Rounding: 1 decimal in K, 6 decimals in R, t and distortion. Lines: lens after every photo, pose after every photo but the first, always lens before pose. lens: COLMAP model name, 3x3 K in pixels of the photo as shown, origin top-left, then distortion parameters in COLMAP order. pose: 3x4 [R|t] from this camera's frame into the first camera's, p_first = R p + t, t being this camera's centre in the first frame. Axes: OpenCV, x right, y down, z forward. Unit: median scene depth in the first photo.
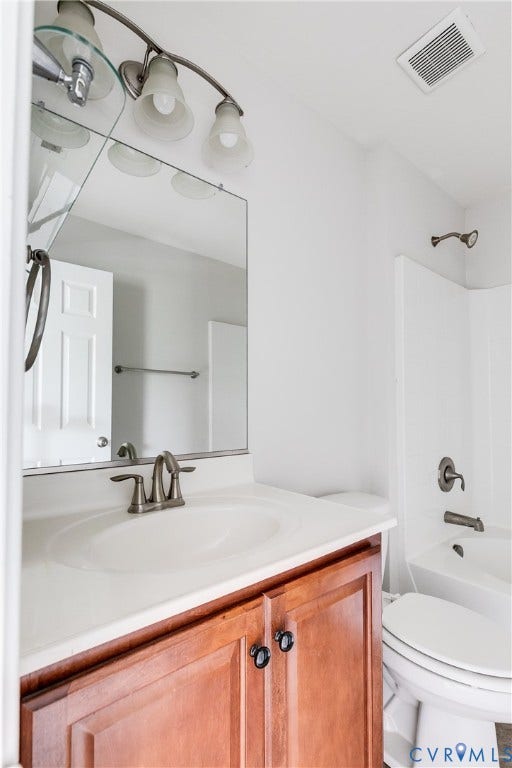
lens RADIAL K [[349.1, 0, 252.0], [0, 349.1, 377.5], [0, 0, 1]] dist [0.001249, 0.000538]
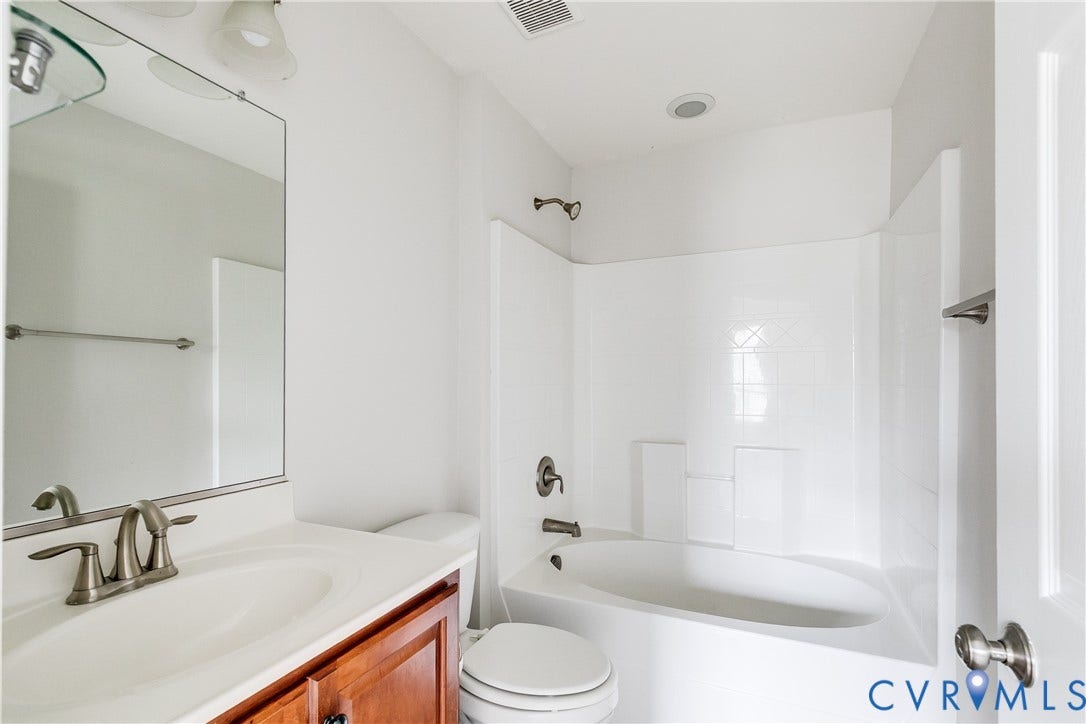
lens RADIAL K [[493.6, 0, 532.5], [0, 493.6, 368.4], [0, 0, 1]] dist [0.001249, 0.000538]
pose [[0.898322, 0.004439, 0.439315, -0.002374], [-0.026432, 0.998684, 0.043958, -0.081583], [-0.438541, -0.051100, 0.897257, -0.109440]]
